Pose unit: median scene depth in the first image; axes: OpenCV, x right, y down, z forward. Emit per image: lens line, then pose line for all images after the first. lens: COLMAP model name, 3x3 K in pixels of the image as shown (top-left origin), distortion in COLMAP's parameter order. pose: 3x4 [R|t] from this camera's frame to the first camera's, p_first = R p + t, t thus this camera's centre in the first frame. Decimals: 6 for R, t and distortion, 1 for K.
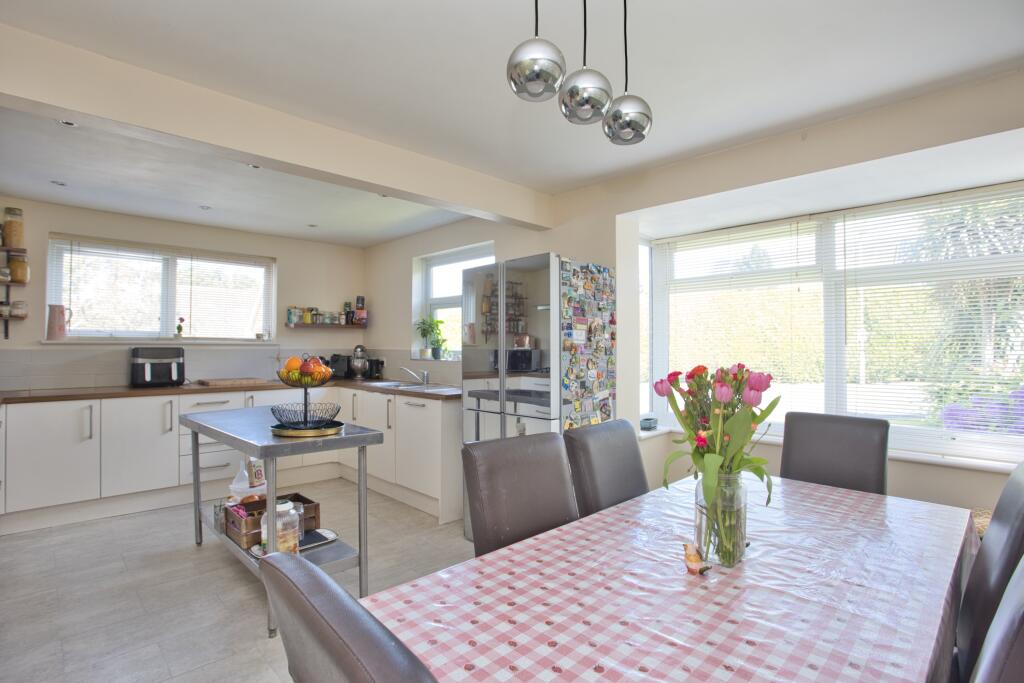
lens RADIAL K [[511.4, 0, 512.7], [0, 511.4, 337.9], [0, 0, 1]] dist [-0.079223, 0.021952]
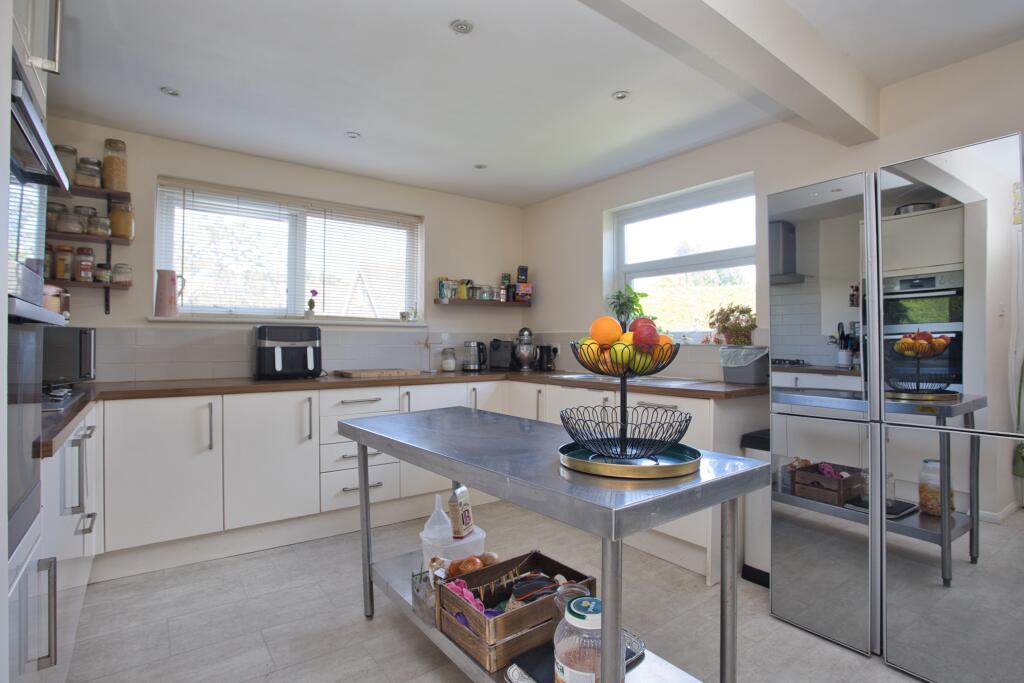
lens RADIAL K [[511.4, 0, 512.7], [0, 511.4, 337.9], [0, 0, 1]] dist [-0.079223, 0.021952]
pose [[0.990247, -0.000465, -0.139325, -0.264736], [0.001469, 0.999974, 0.007098, 0.030667], [0.139318, -0.007234, 0.990221, 0.275382]]
